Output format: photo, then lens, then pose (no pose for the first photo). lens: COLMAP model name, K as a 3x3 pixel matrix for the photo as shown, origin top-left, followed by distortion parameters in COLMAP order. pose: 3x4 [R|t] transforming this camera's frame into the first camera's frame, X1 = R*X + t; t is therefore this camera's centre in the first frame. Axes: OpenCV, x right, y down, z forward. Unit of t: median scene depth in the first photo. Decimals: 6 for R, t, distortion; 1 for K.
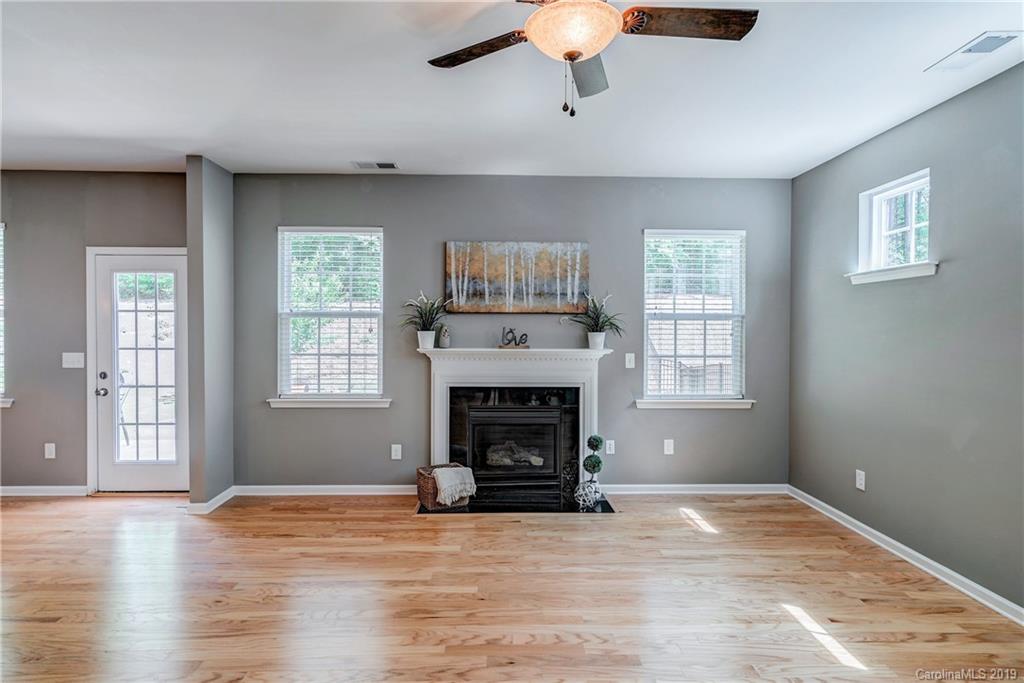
lens RADIAL K [[516.0, 0, 513.9], [0, 516.0, 334.1], [0, 0, 1]] dist [-0.001138, 0.001865]
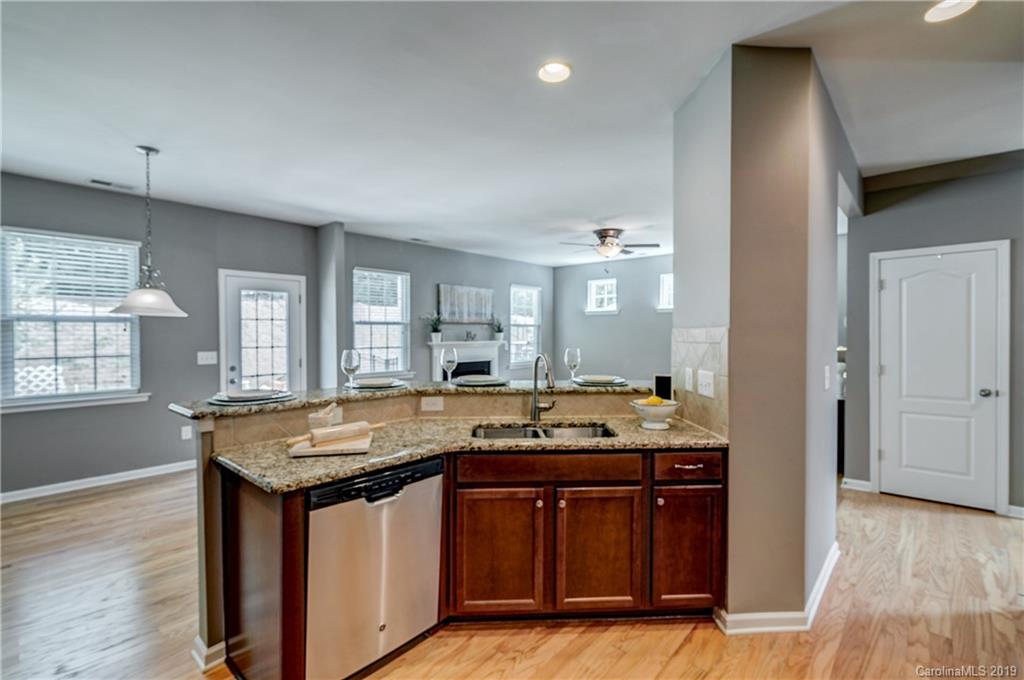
lens RADIAL K [[468.4, 0, 517.2], [0, 468.4, 336.5], [0, 0, 1]] dist [-0.007644, 0.002370]
pose [[0.670562, -0.011670, 0.741762, -1.185884], [0.011407, 0.999920, 0.005420, 0.001200], [-0.741766, 0.004826, 0.670641, -0.315482]]
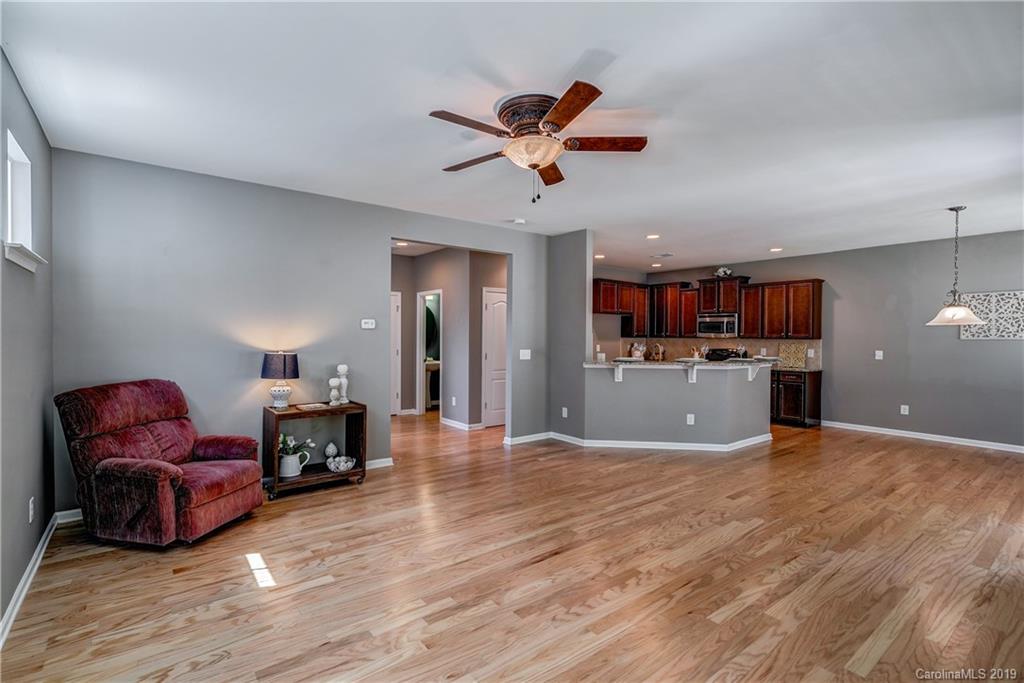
lens RADIAL K [[468.4, 0, 508.8], [0, 468.4, 339.3], [0, 0, 1]] dist [-0.007644, 0.002370]
pose [[-0.811205, -0.008886, -0.584695, 0.442678], [-0.020335, 0.999708, 0.013019, 0.004930], [0.584408, 0.022450, -0.811149, 0.924266]]
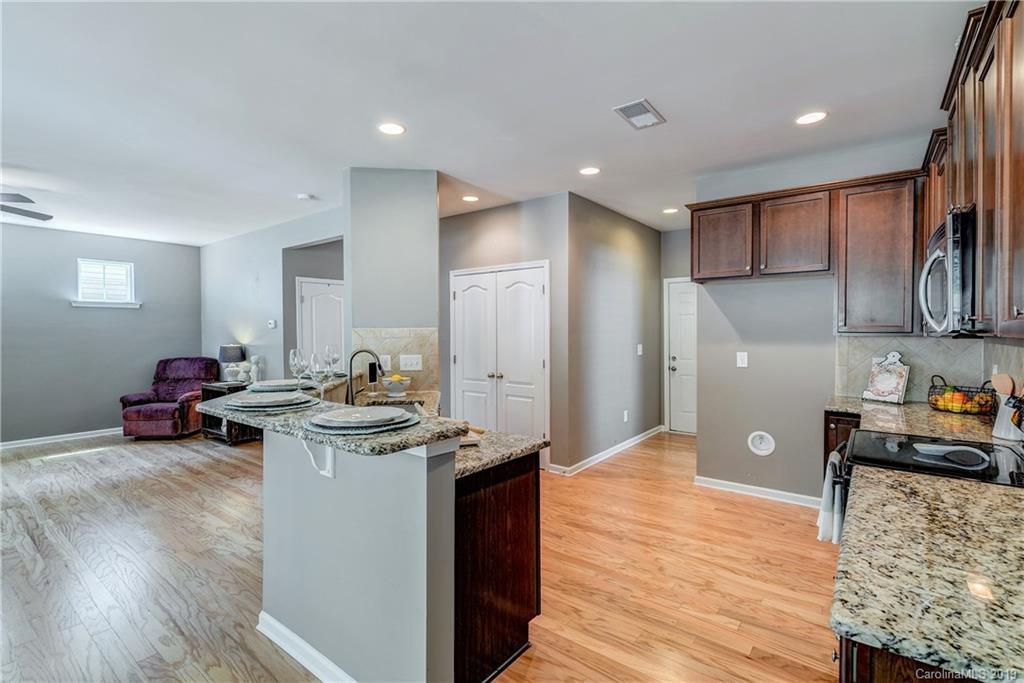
lens RADIAL K [[468.4, 0, 507.5], [0, 468.4, 329.6], [0, 0, 1]] dist [-0.007644, 0.002370]
pose [[-0.771971, -0.002829, 0.635651, -1.319138], [0.006581, 0.999901, 0.012443, -0.009248], [-0.635623, 0.013788, -0.771876, 0.456925]]
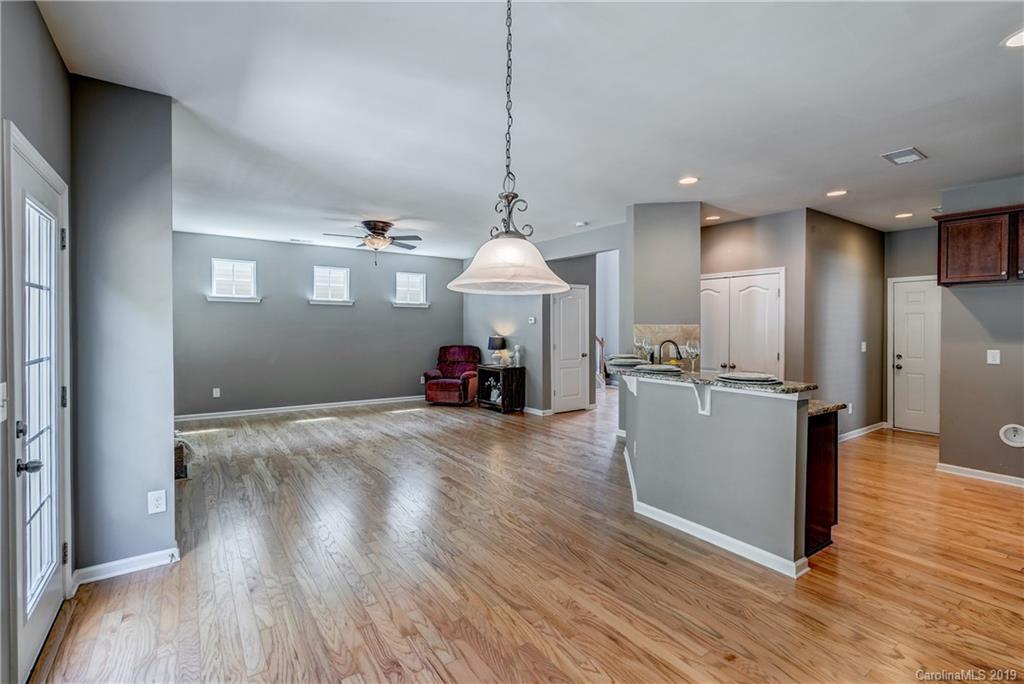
lens RADIAL K [[468.4, 0, 512.4], [0, 468.4, 331.1], [0, 0, 1]] dist [-0.007644, 0.002370]
pose [[-0.550766, -0.018454, 0.834456, -1.350664], [0.000328, 0.999751, 0.022326, -0.013320], [-0.834660, 0.012570, -0.550623, 0.867960]]
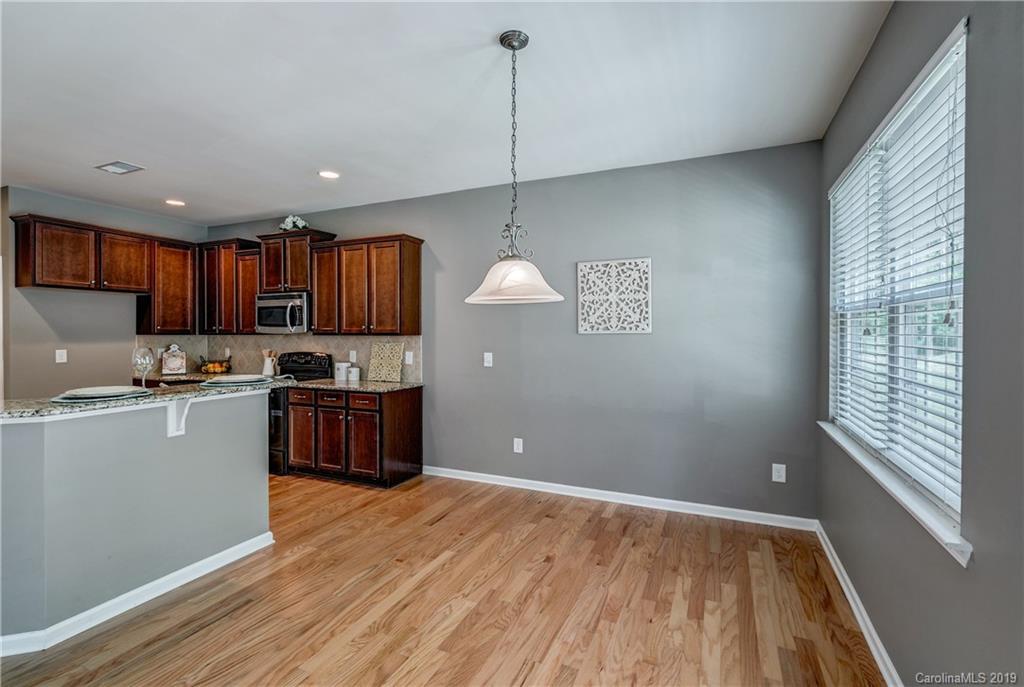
lens RADIAL K [[468.4, 0, 507.7], [0, 468.4, 336.6], [0, 0, 1]] dist [-0.007644, 0.002370]
pose [[-0.437403, 0.000070, -0.899266, -0.579974], [-0.012954, 0.999896, 0.006379, -0.001914], [0.899172, 0.014440, -0.437357, 0.858527]]
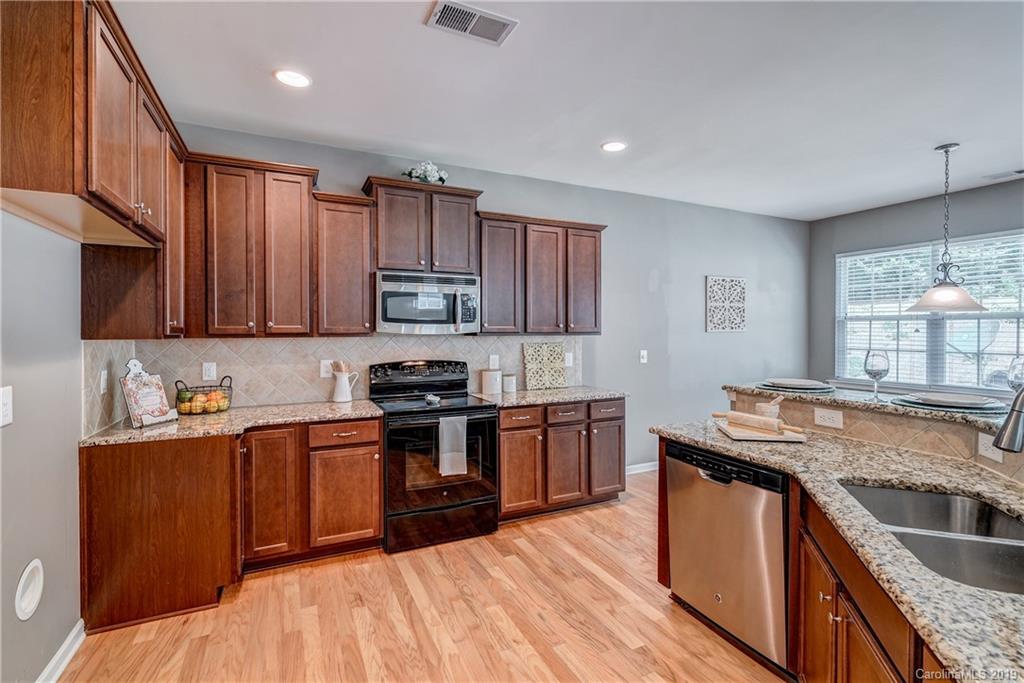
lens RADIAL K [[468.4, 0, 505.3], [0, 468.4, 335.9], [0, 0, 1]] dist [-0.007644, 0.002370]
pose [[0.406110, 0.006964, -0.913798, -0.611200], [-0.007032, 0.999965, 0.004495, 0.003786], [0.913797, 0.004600, 0.406145, -0.325990]]
